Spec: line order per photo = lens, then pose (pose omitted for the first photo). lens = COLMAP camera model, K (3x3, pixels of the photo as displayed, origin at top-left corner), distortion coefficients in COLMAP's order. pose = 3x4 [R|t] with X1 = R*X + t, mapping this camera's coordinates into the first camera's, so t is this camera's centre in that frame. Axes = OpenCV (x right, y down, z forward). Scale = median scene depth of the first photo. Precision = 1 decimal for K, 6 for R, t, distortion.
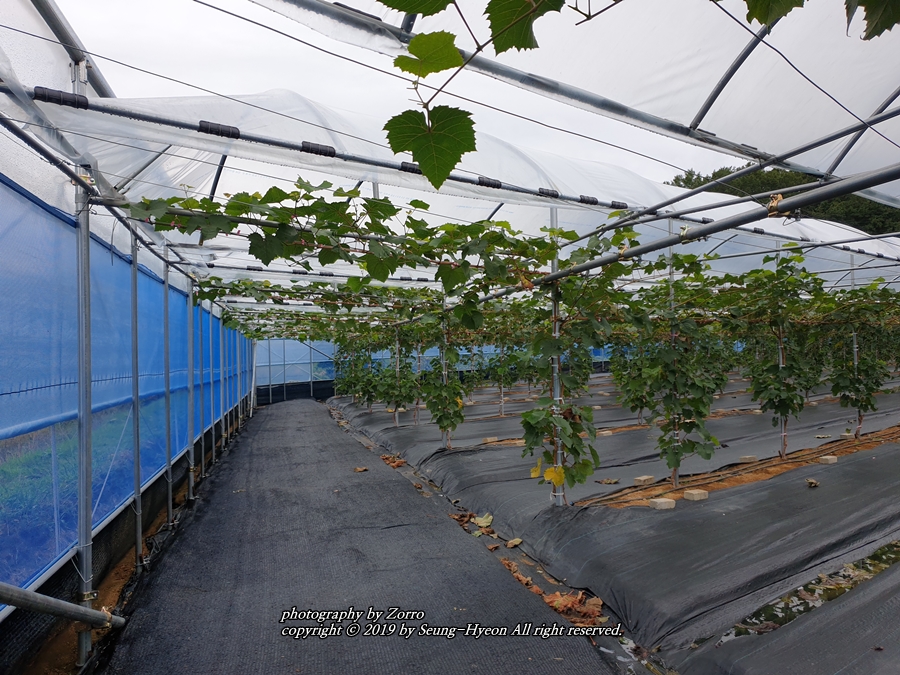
lens RADIAL K [[672.2, 0, 448.4], [0, 672.2, 343.3], [0, 0, 1]] dist [0.092013, -0.163000]
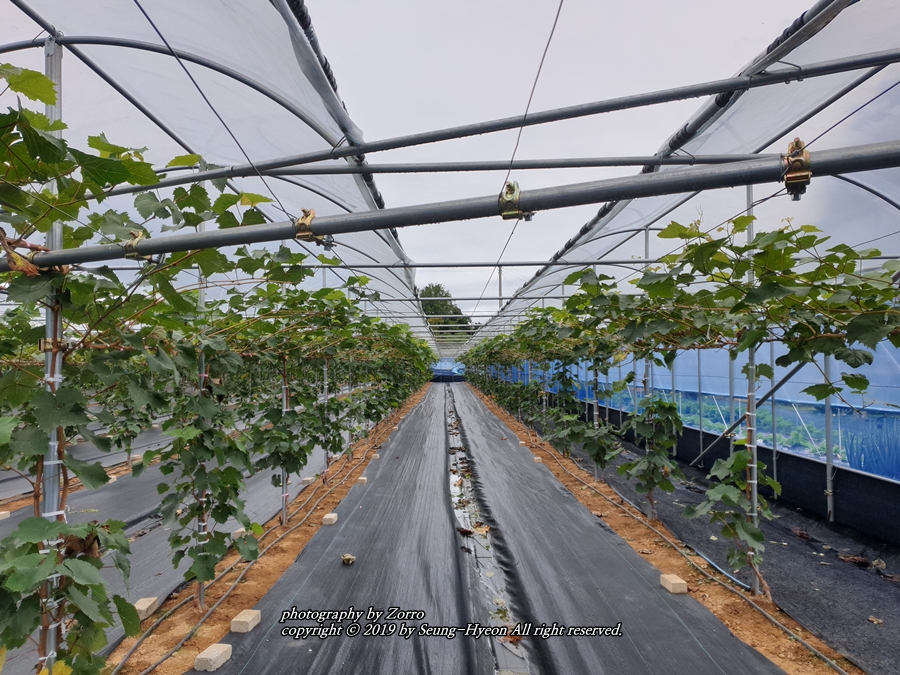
lens RADIAL K [[694.3, 0, 449.4], [0, 694.3, 322.8], [0, 0, 1]] dist [0.009990, -0.016300]
pose [[0.630615, 0.057797, 0.773941, -0.050375], [-0.007223, 0.997617, -0.068616, -0.021274], [-0.776062, 0.037680, 0.629530, 0.461973]]
